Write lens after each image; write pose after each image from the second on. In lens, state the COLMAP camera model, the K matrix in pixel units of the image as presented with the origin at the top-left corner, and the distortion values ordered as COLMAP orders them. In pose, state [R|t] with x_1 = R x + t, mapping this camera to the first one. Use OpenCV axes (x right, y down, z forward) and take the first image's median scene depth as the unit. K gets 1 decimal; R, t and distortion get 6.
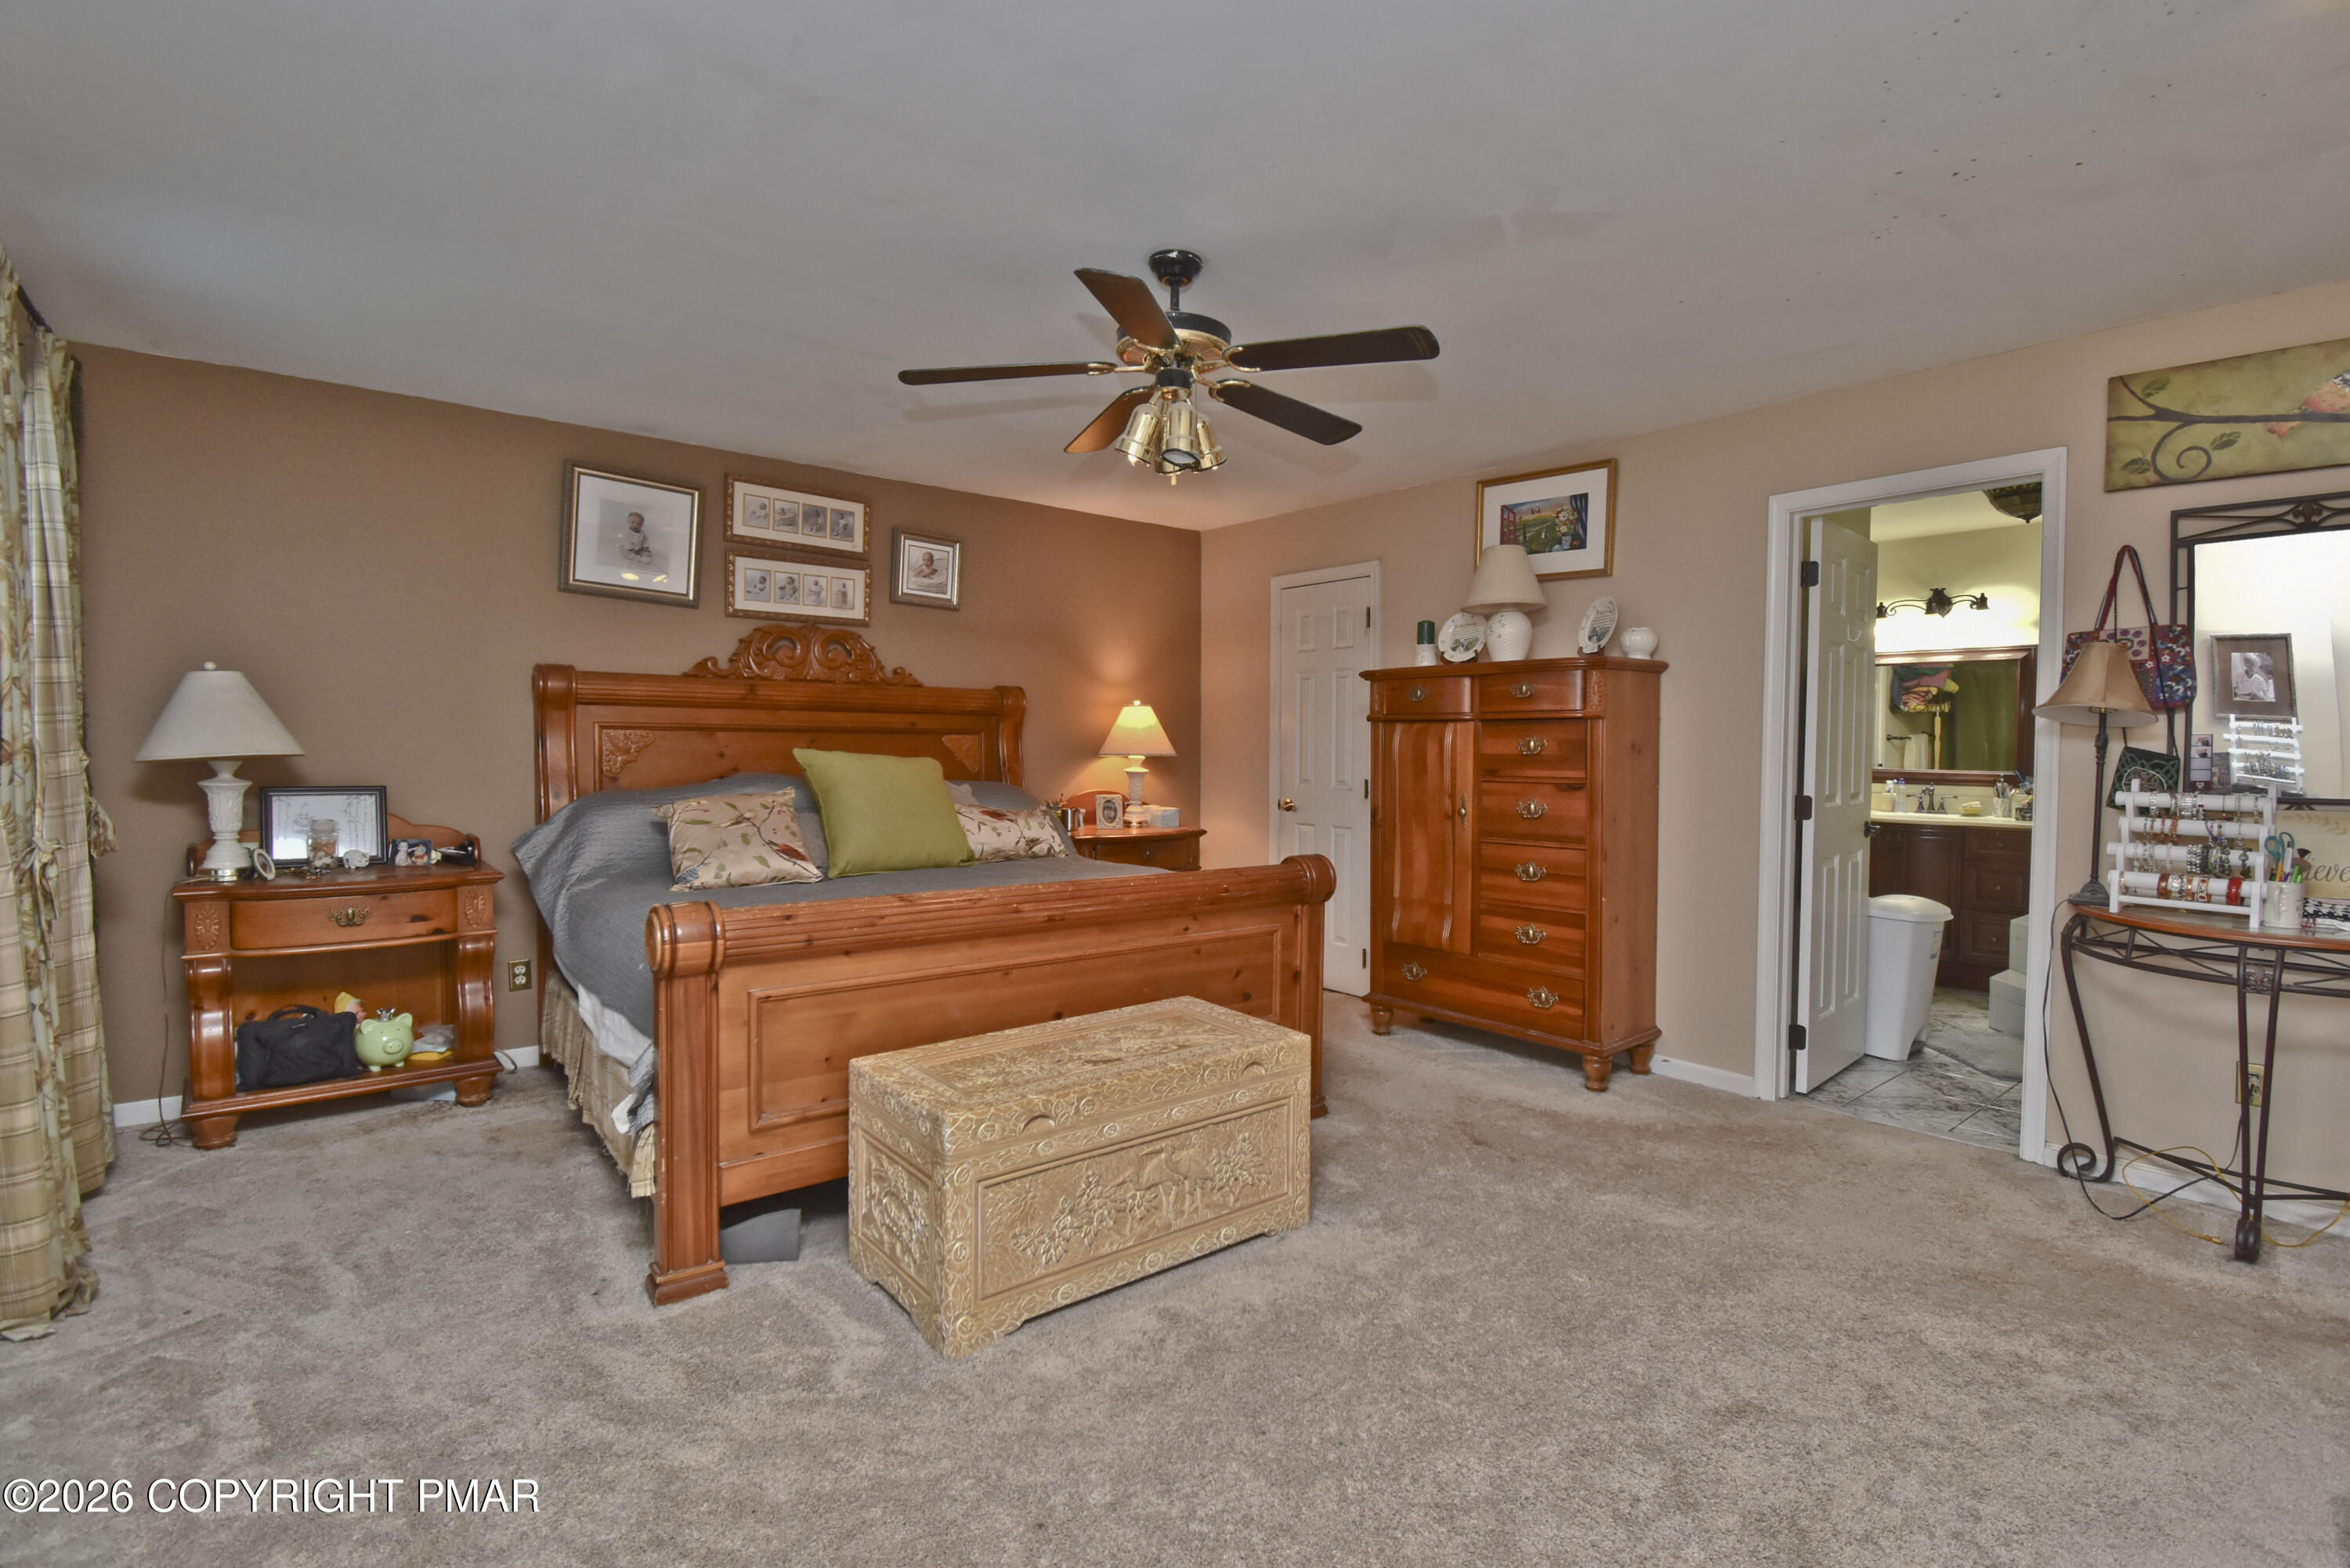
lens RADIAL K [[1027.0, 0, 1175.0], [0, 1027.0, 784.0], [0, 0, 1]] dist [0.020373, -0.028819]
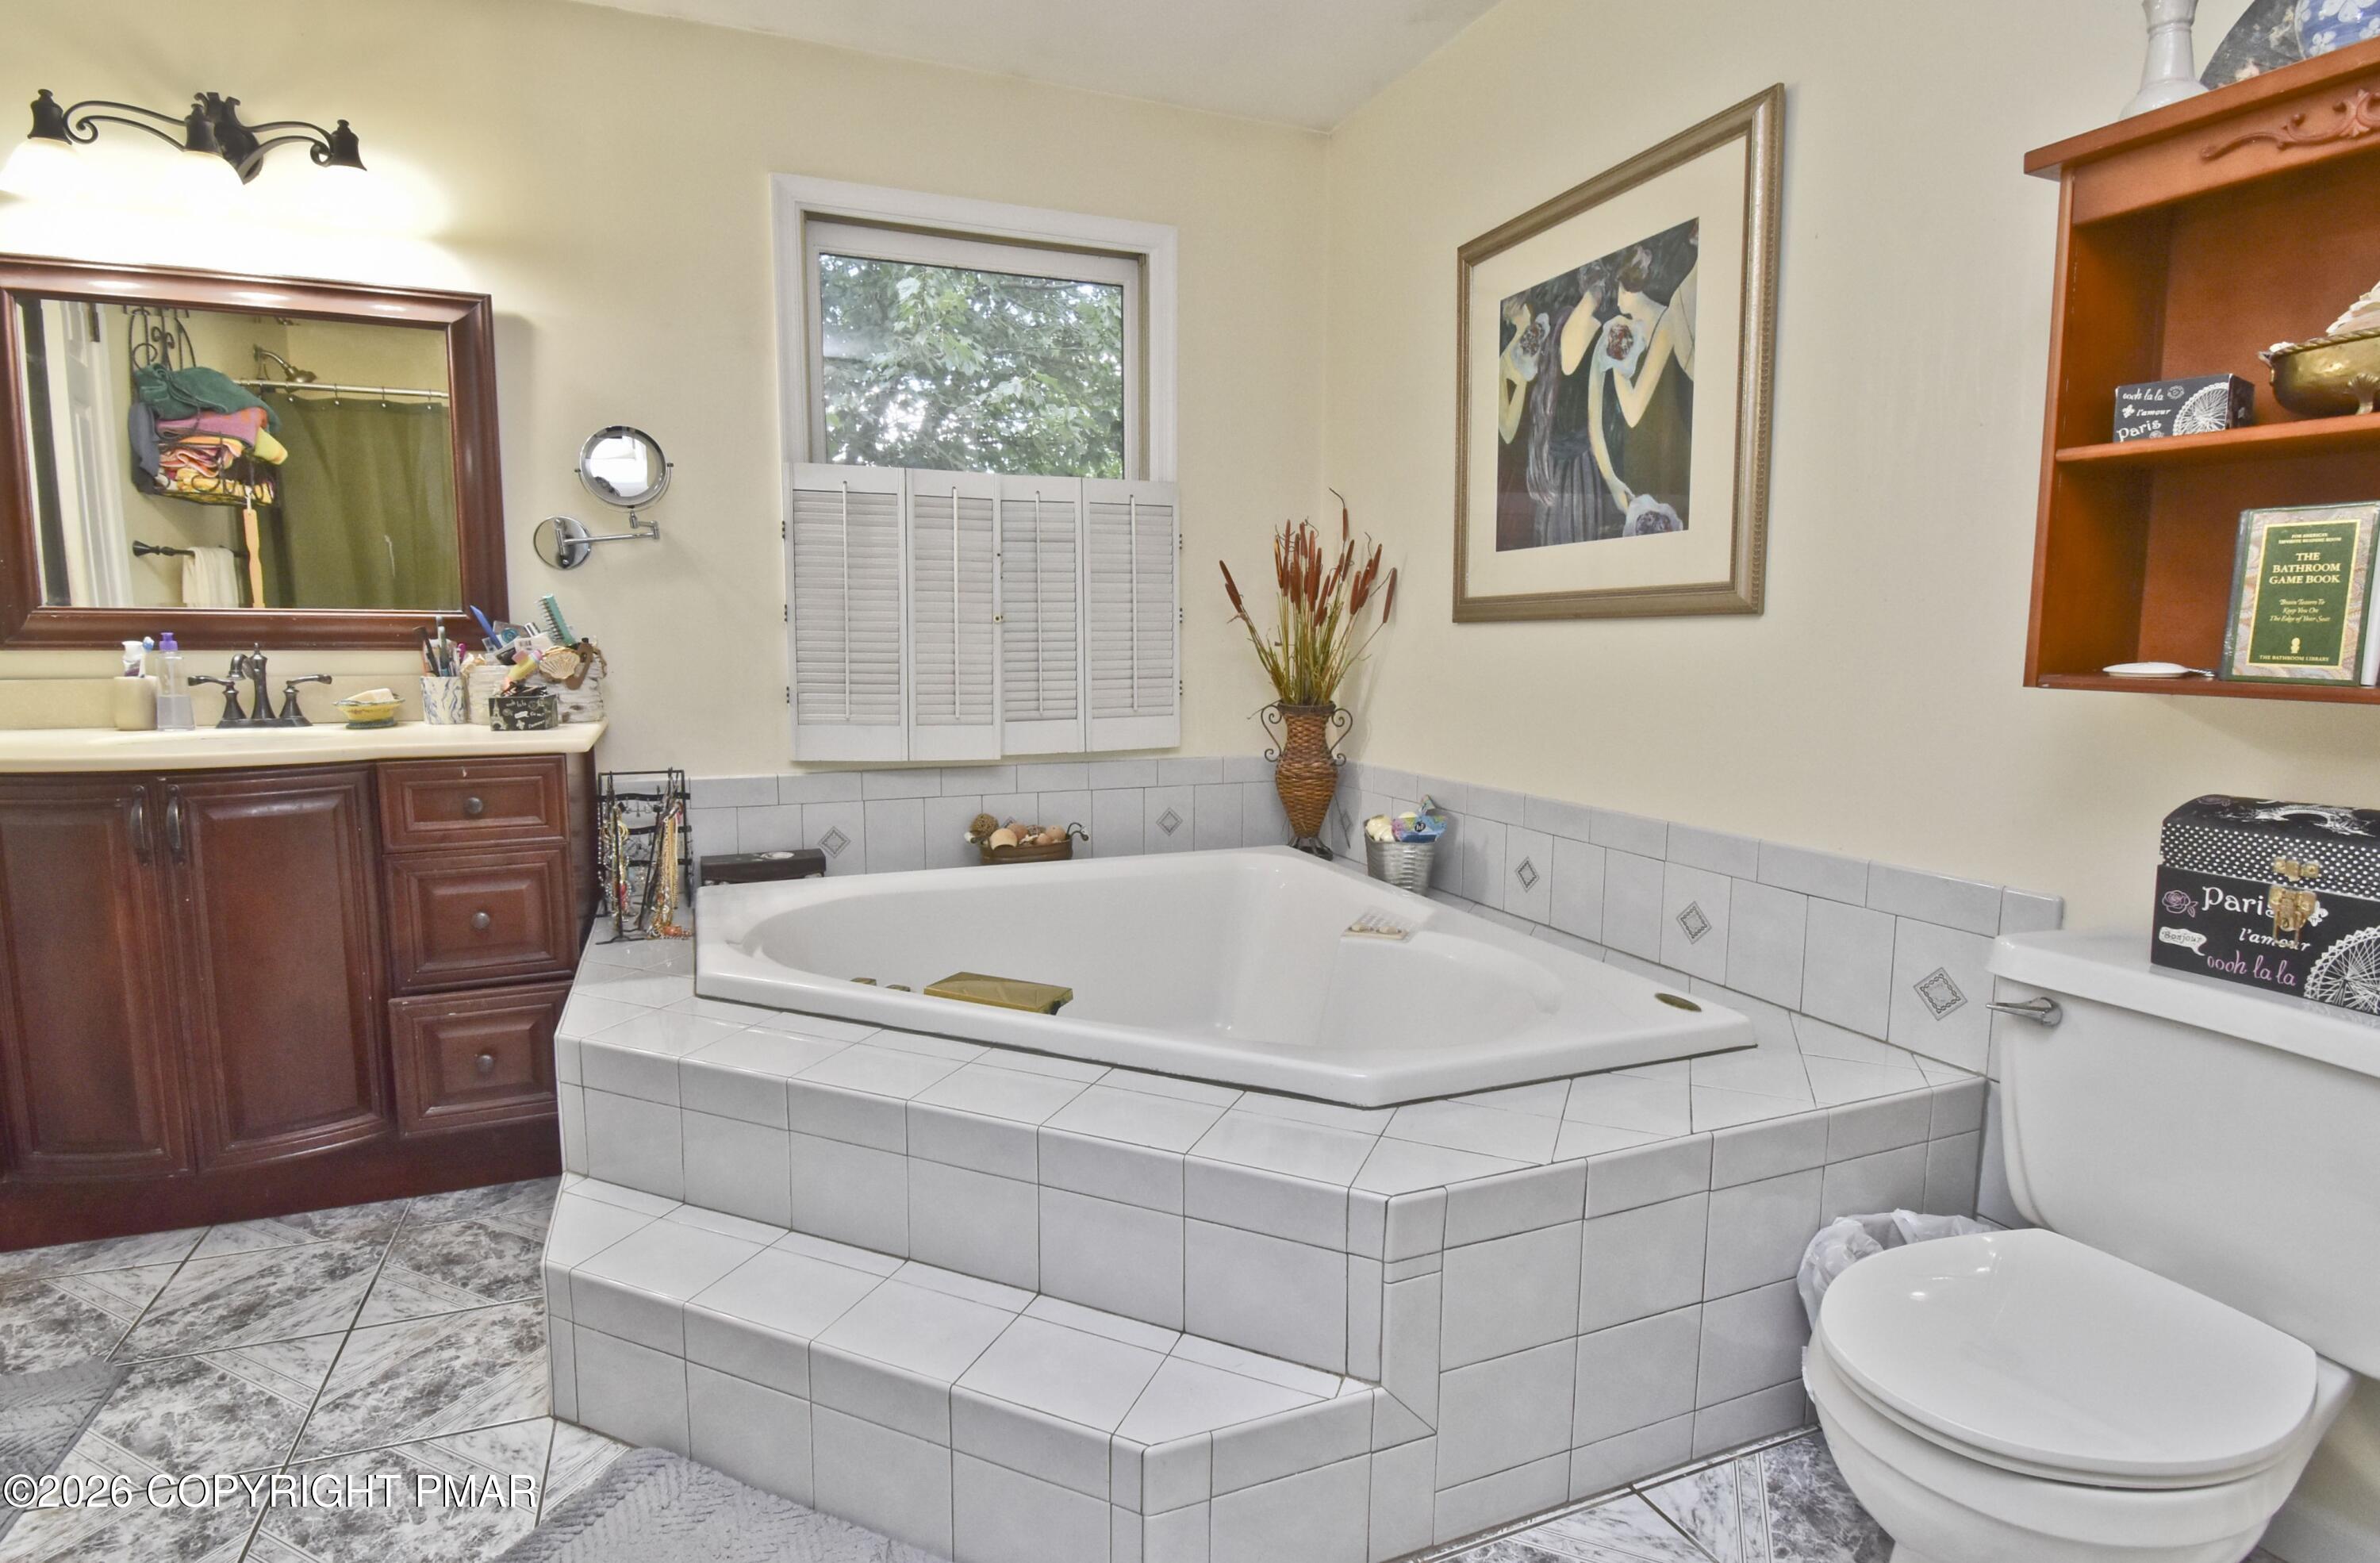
lens RADIAL K [[1224.2, 0, 1190.0], [0, 1224.2, 781.5], [0, 0, 1]] dist [-0.004814, -0.001445]
pose [[0.275989, -0.110578, 0.954779, 0.416616], [0.031412, 0.993867, 0.106025, 0.012222], [-0.960647, 0.000729, 0.277770, 0.573625]]
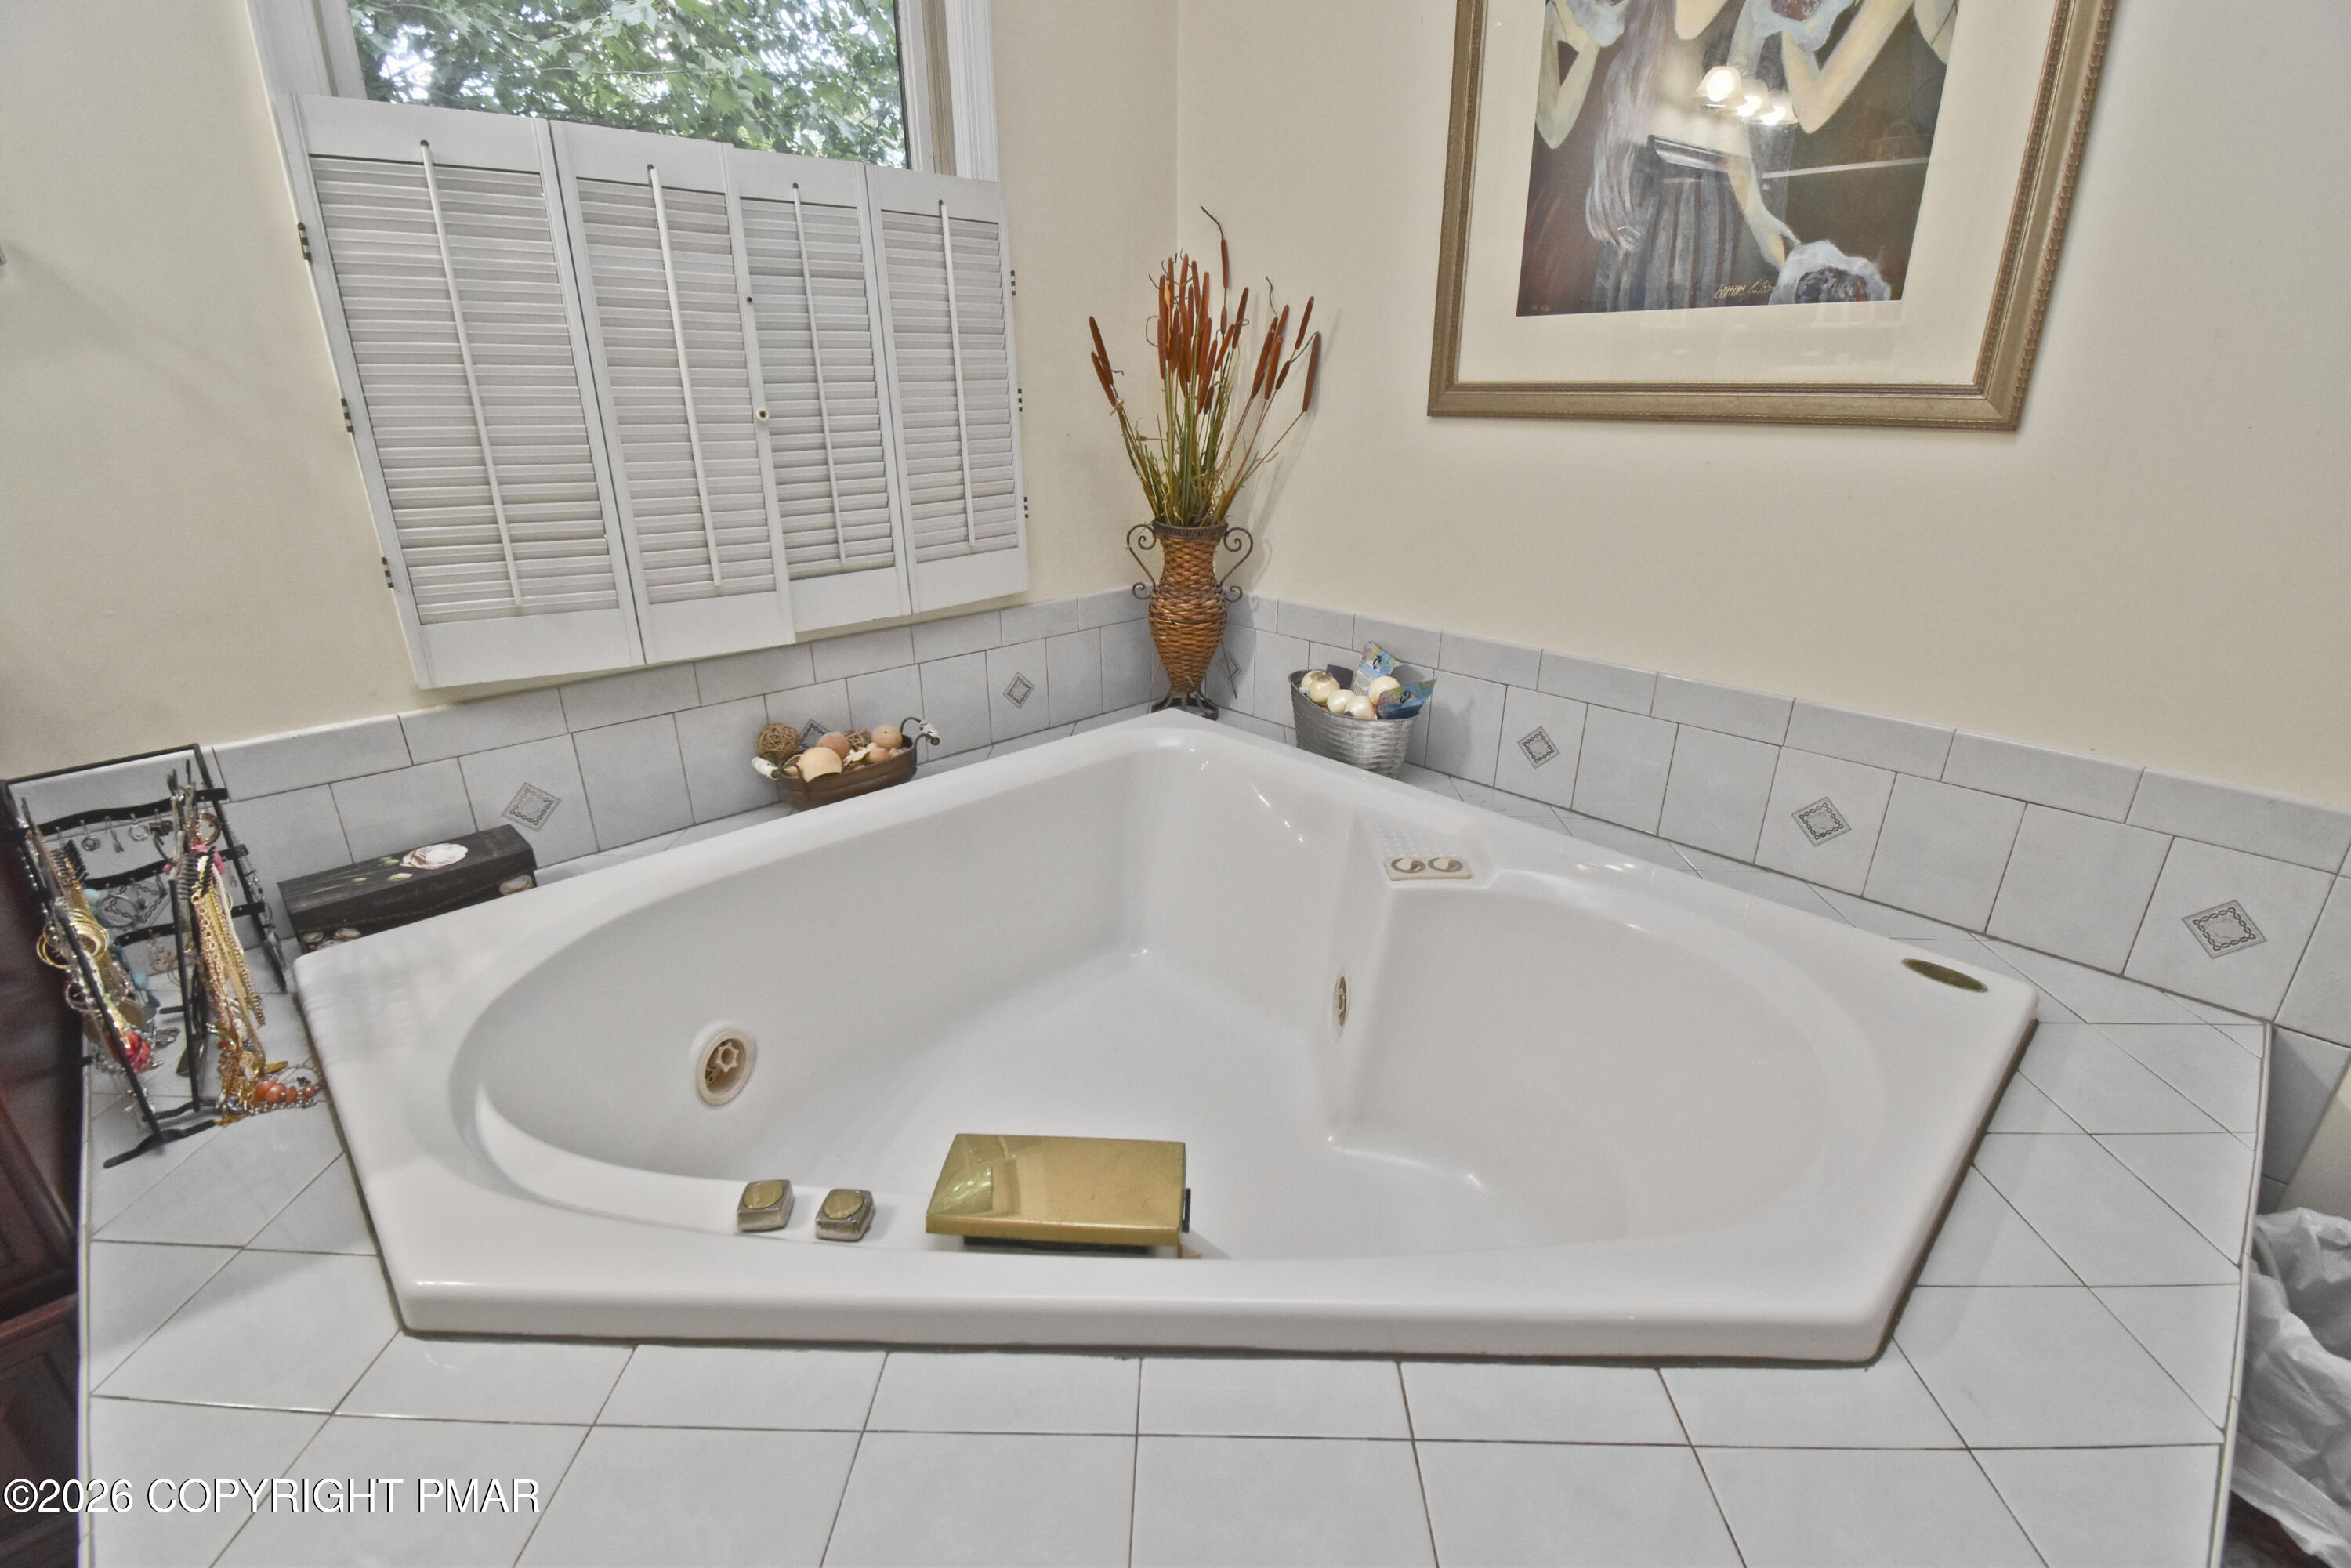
lens RADIAL K [[1027.5, 0, 1175.5], [0, 1027.5, 784.0], [0, 0, 1]] dist [0.020373, -0.028819]
pose [[-0.108805, -0.369791, 0.922722, 0.598329], [0.029779, 0.926604, 0.374858, -0.010880], [-0.993617, 0.068264, -0.089808, 0.714908]]
